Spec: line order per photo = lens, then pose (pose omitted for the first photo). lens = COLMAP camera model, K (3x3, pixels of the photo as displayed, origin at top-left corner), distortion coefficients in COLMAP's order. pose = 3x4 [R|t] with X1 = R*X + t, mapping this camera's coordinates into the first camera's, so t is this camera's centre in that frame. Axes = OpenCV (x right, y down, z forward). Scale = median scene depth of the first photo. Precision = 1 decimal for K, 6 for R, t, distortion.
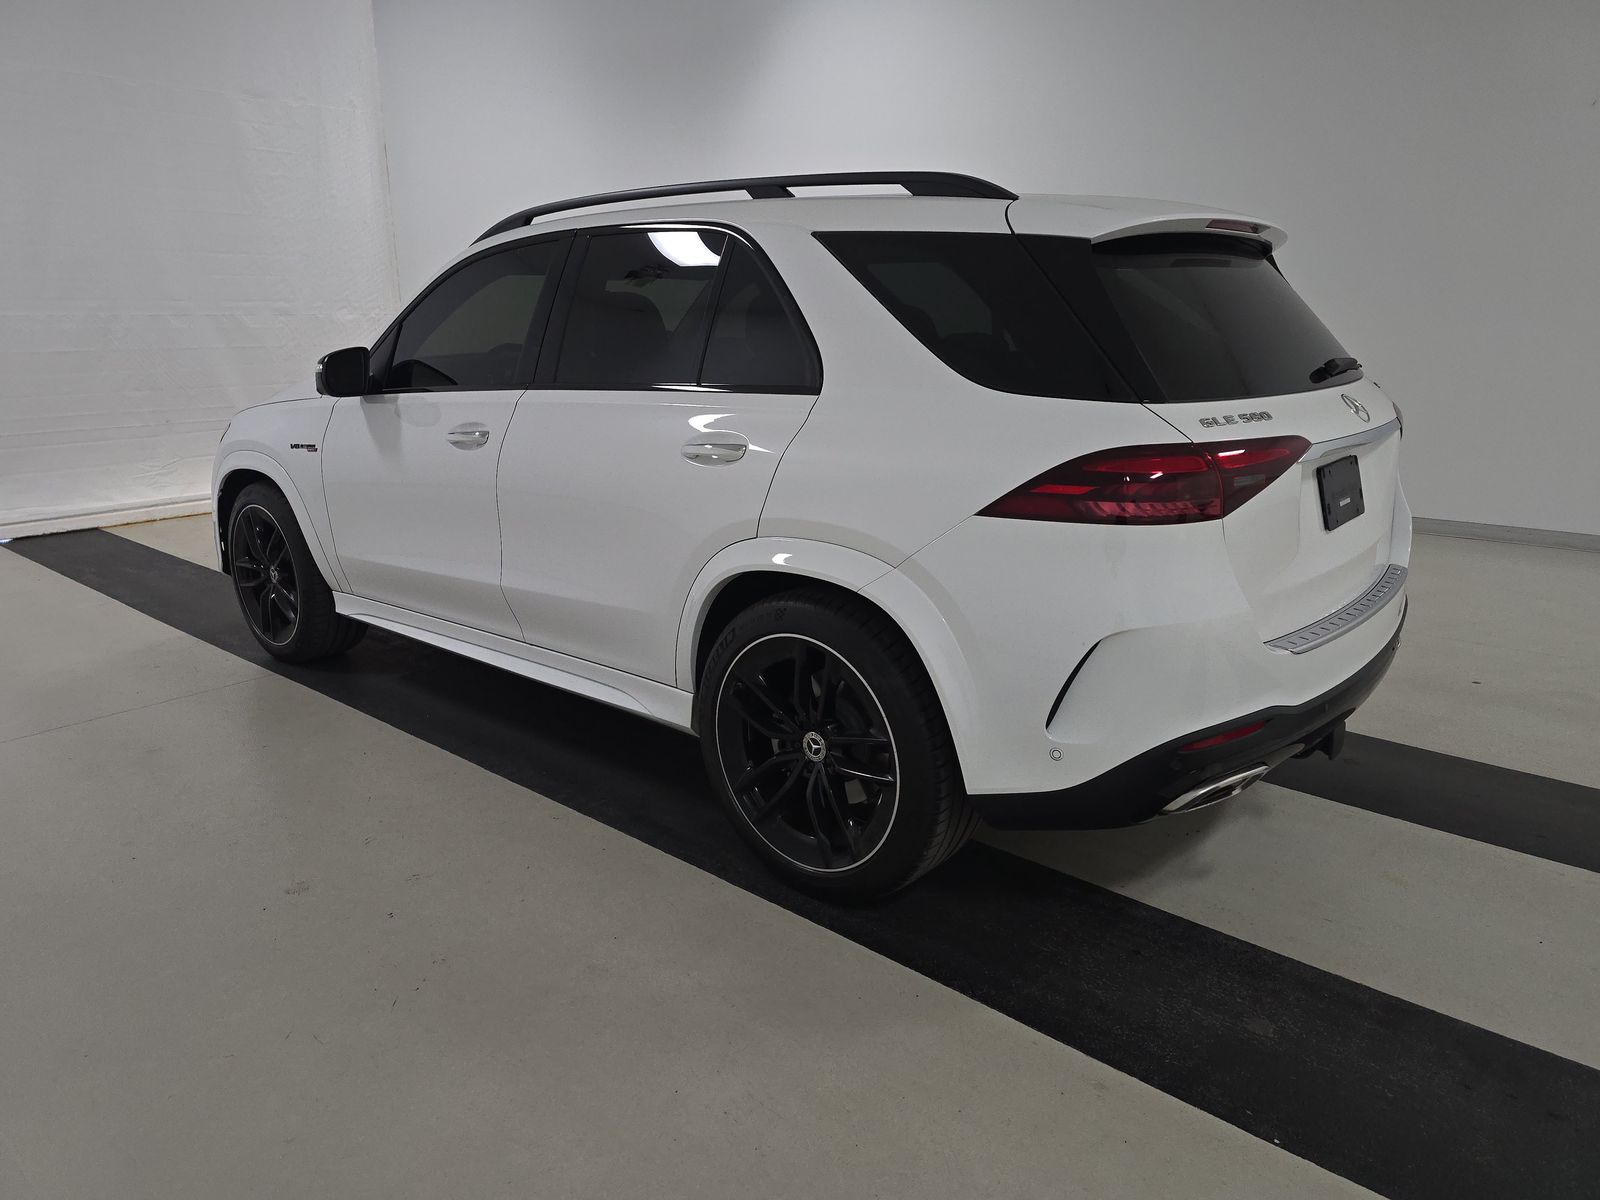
lens RADIAL K [[1083.4, 0, 799.0], [0, 1083.4, 604.7], [0, 0, 1]] dist [0.011913, 0.001792]
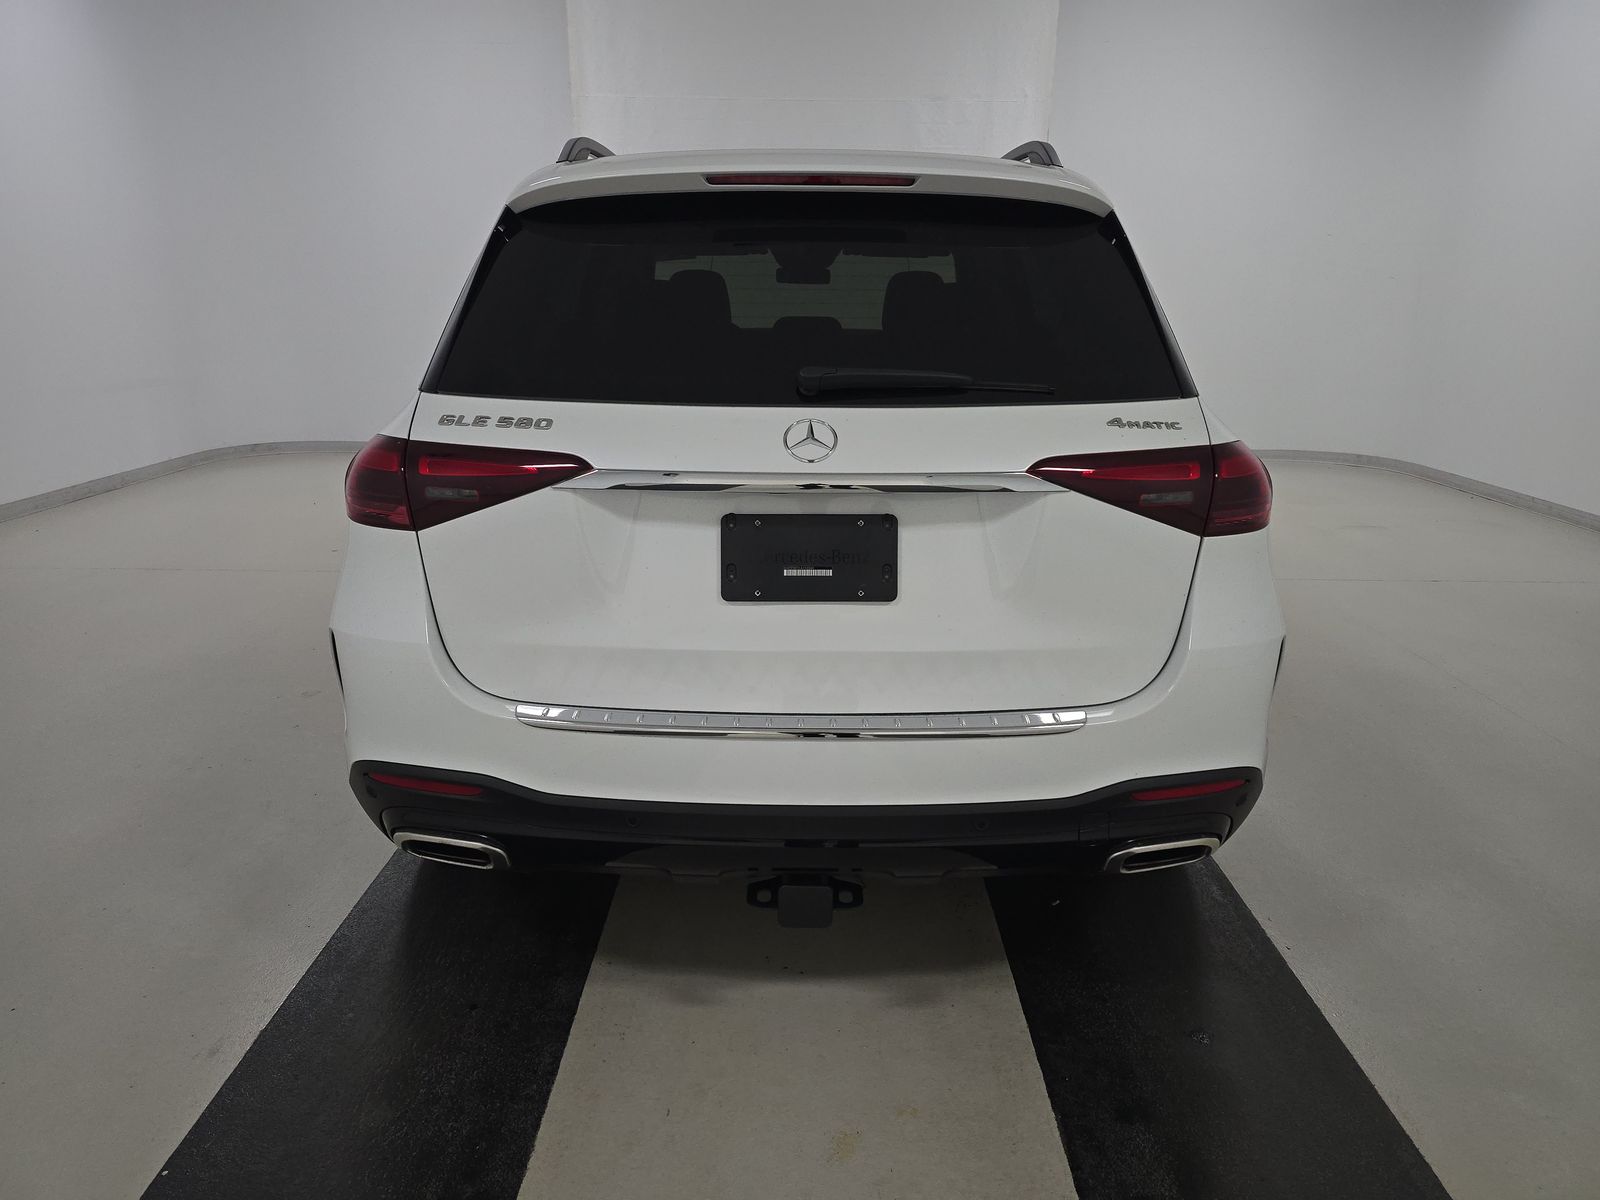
lens RADIAL K [[1083.4, 0, 795.0], [0, 1083.4, 599.6], [0, 0, 1]] dist [0.011913, 0.001792]
pose [[0.645361, 0.217931, -0.732131, 1.062021], [-0.209814, 0.972149, 0.104429, -0.155510], [0.734498, 0.086216, 0.673112, 0.559156]]
